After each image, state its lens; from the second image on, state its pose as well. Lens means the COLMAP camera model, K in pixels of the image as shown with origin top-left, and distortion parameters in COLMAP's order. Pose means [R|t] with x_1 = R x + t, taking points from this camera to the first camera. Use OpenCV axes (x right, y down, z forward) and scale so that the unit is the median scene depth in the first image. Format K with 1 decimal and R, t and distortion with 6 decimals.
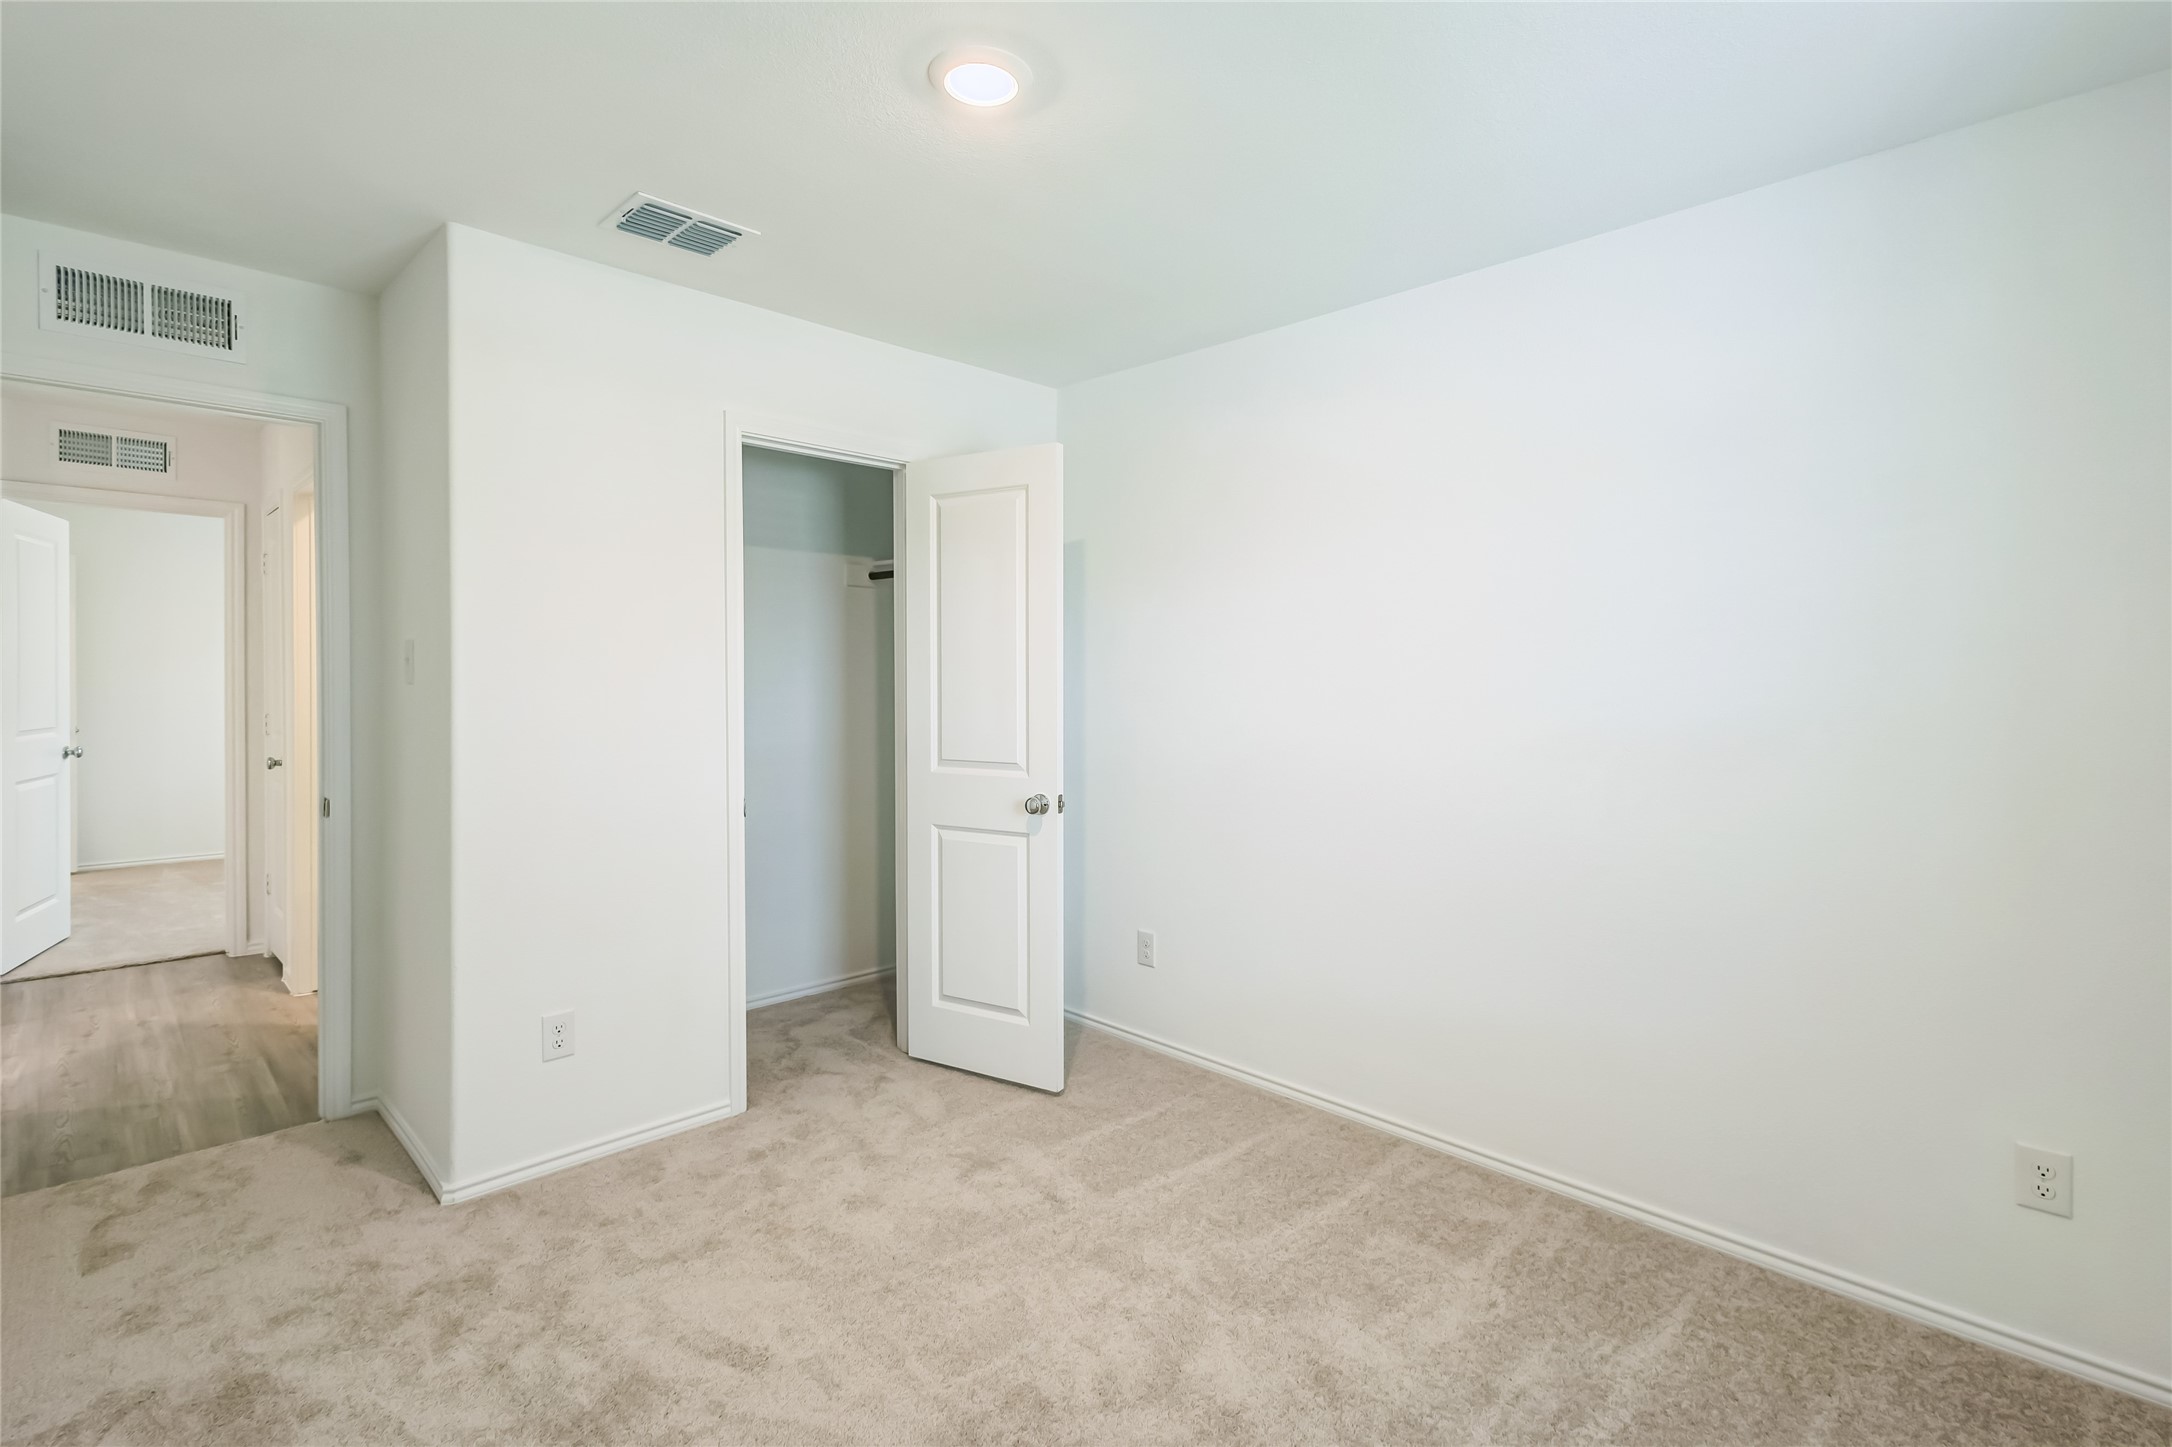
lens RADIAL K [[1017.1, 0, 1095.4], [0, 1017.1, 702.4], [0, 0, 1]] dist [0.013074, -0.006409]
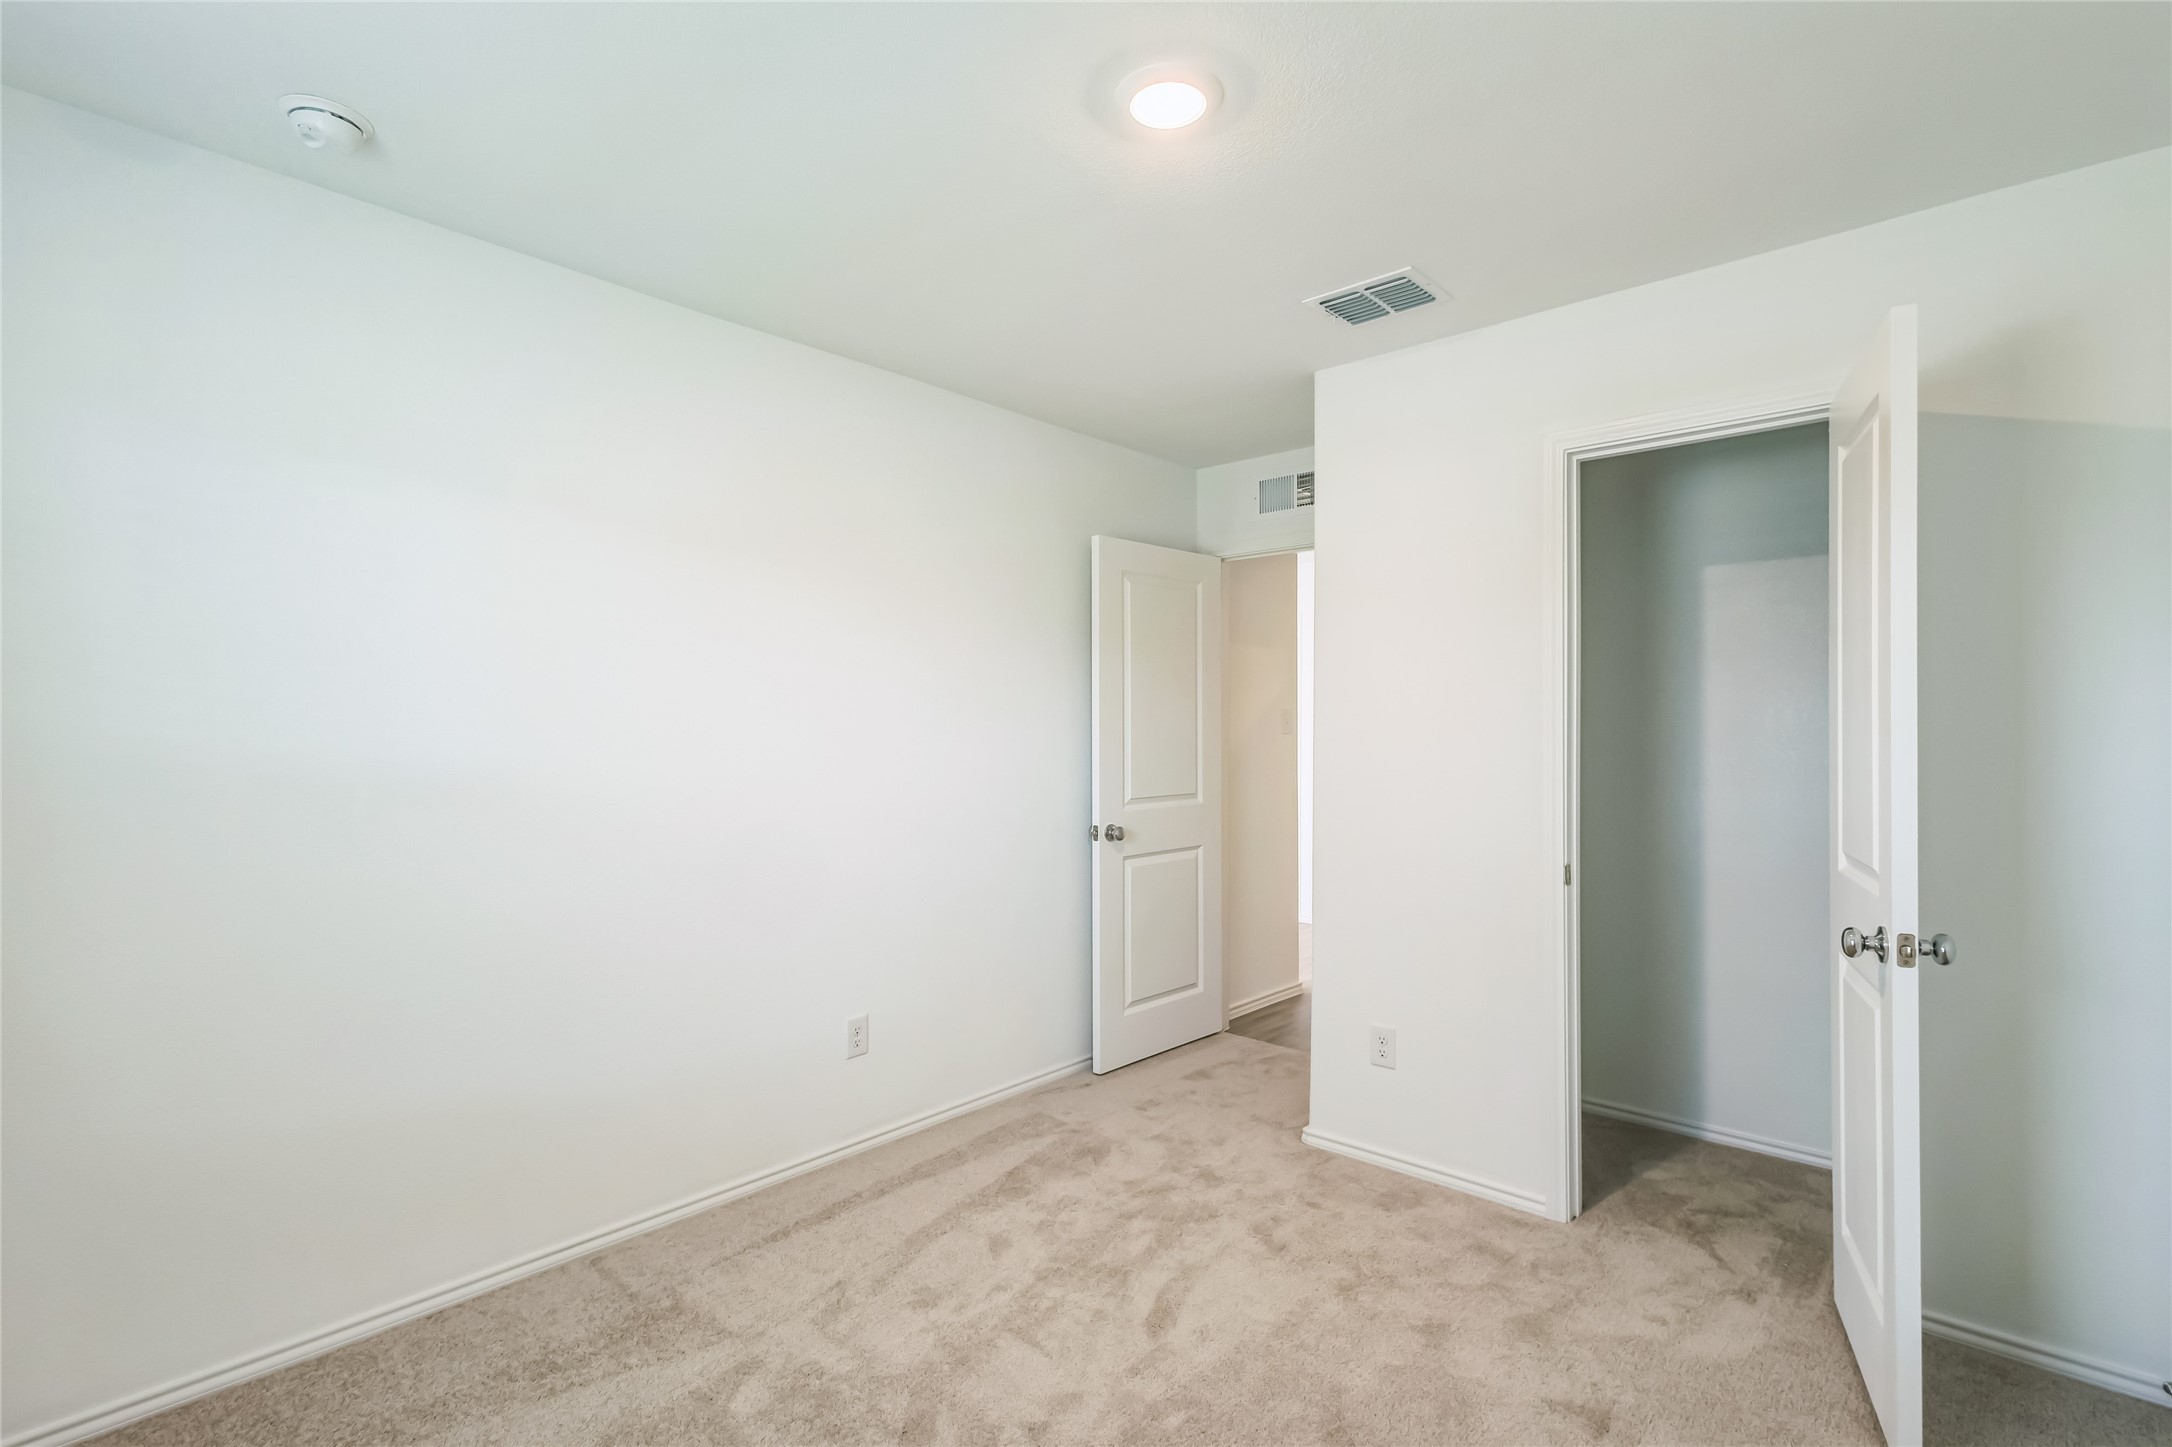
lens RADIAL K [[1017.1, 0, 1093.6], [0, 1017.1, 735.7], [0, 0, 1]] dist [0.013074, -0.006409]
pose [[0.052189, -0.004310, -0.998628, 0.589642], [-0.025939, 0.999647, -0.005670, -0.000697], [0.998300, 0.026200, 0.052059, 0.625173]]
